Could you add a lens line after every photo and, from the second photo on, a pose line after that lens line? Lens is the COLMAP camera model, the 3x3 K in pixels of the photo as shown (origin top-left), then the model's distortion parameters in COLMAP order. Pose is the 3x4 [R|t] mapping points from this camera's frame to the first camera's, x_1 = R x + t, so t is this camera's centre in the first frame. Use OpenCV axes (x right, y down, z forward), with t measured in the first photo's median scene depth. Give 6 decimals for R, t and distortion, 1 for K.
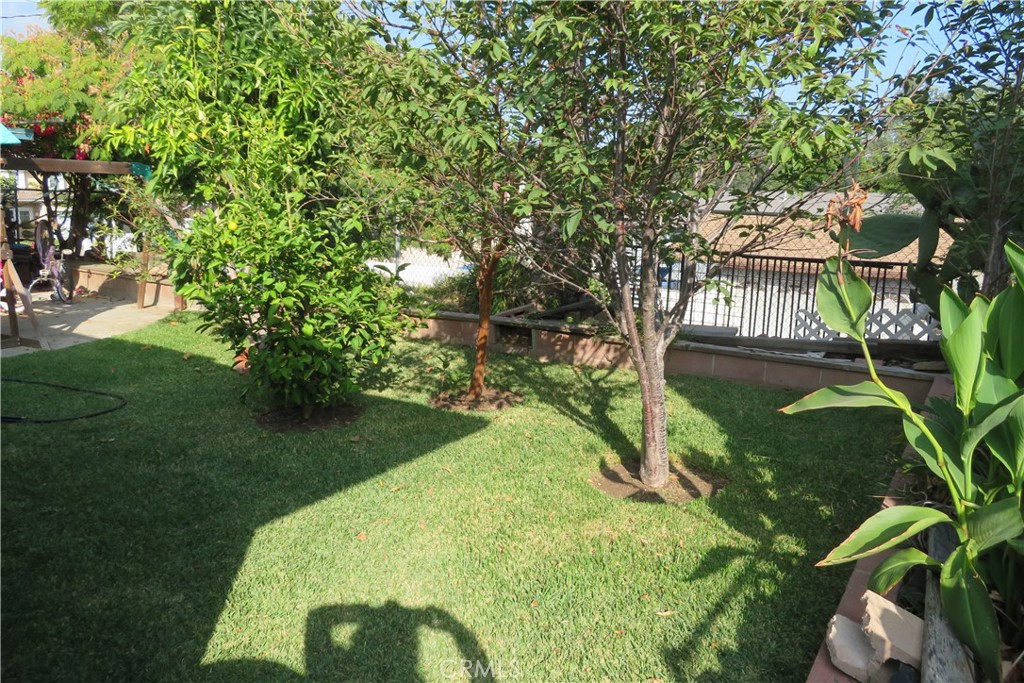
lens RADIAL K [[729.2, 0, 512.0], [0, 729.2, 341.5], [0, 0, 1]] dist [-0.015472, 0.005445]
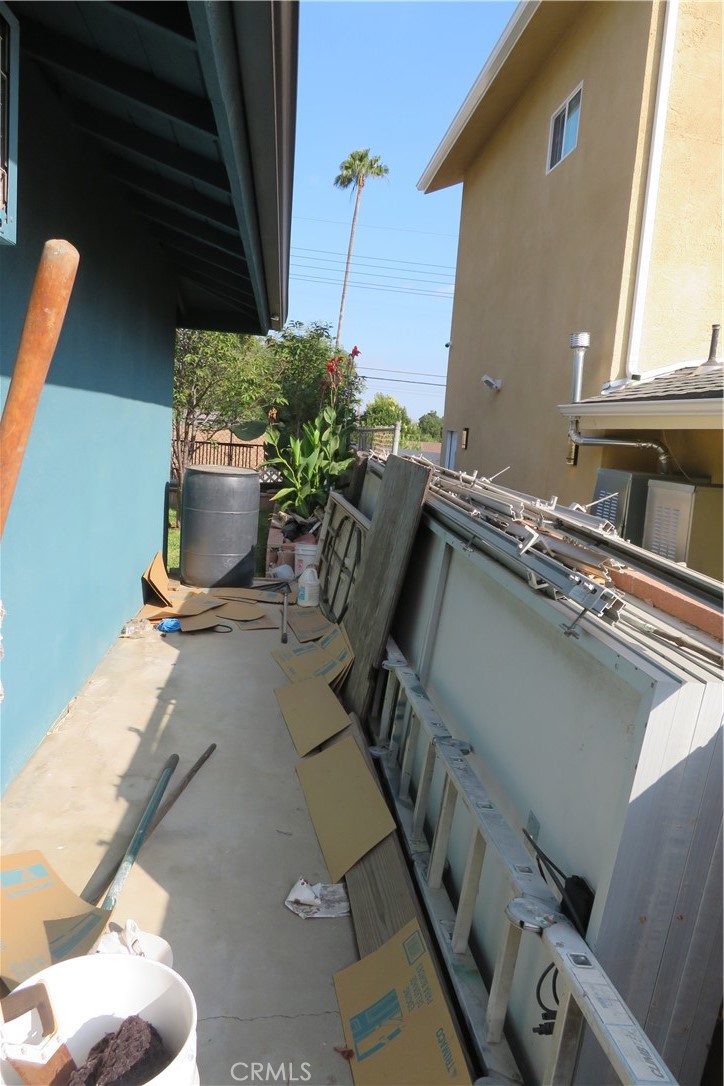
lens RADIAL K [[773.3, 0, 362.0], [0, 773.3, 543.0], [0, 0, 1]] dist [-0.015472, 0.005445]
pose [[0.771983, -0.037440, 0.634540, -1.883221], [0.050533, 0.998719, -0.002551, 0.559955], [-0.633631, 0.034034, 0.772886, -2.591196]]
